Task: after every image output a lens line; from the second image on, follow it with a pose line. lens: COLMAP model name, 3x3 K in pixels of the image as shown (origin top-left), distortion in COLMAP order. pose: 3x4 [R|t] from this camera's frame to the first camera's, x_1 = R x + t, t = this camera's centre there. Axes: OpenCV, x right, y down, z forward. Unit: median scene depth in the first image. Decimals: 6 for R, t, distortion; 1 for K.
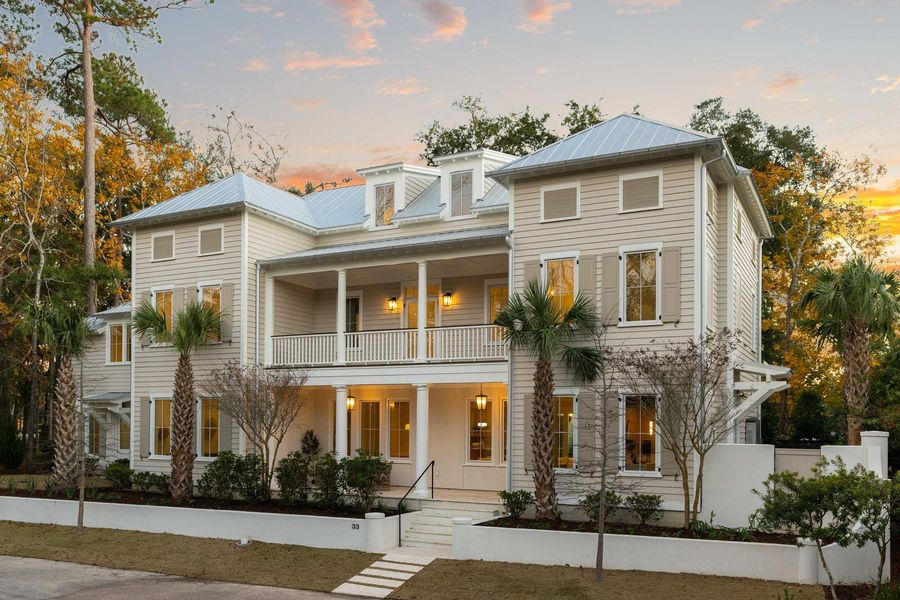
lens RADIAL K [[575.3, 0, 450.4], [0, 575.3, 298.2], [0, 0, 1]] dist [-0.004576, -0.003538]
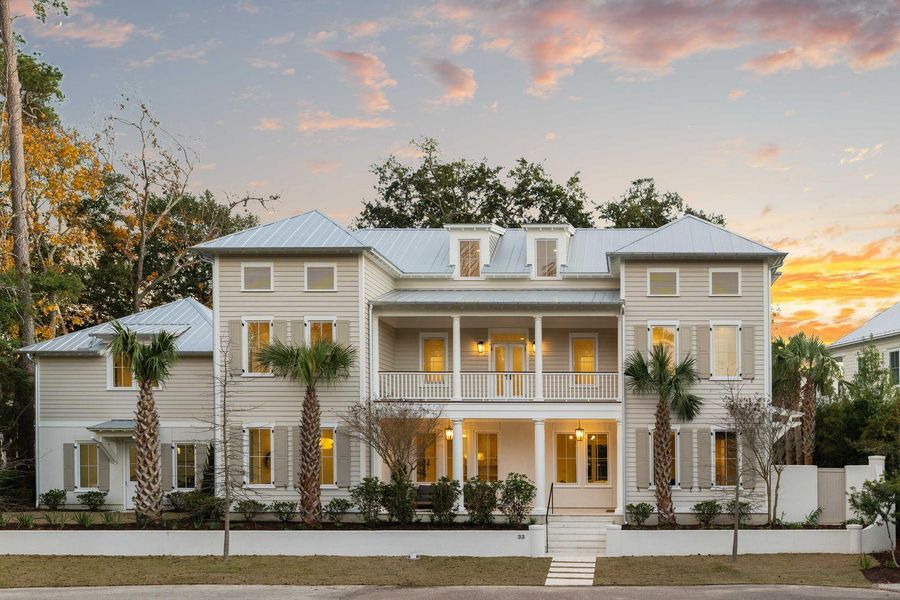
lens RADIAL K [[613.6, 0, 449.6], [0, 613.6, 302.5], [0, 0, 1]] dist [-0.003846, -0.003038]
pose [[0.949975, 0.073568, 0.303536, -0.630622], [-0.064364, 0.997115, -0.040232, -0.029953], [-0.305620, 0.018683, 0.951970, -0.167467]]
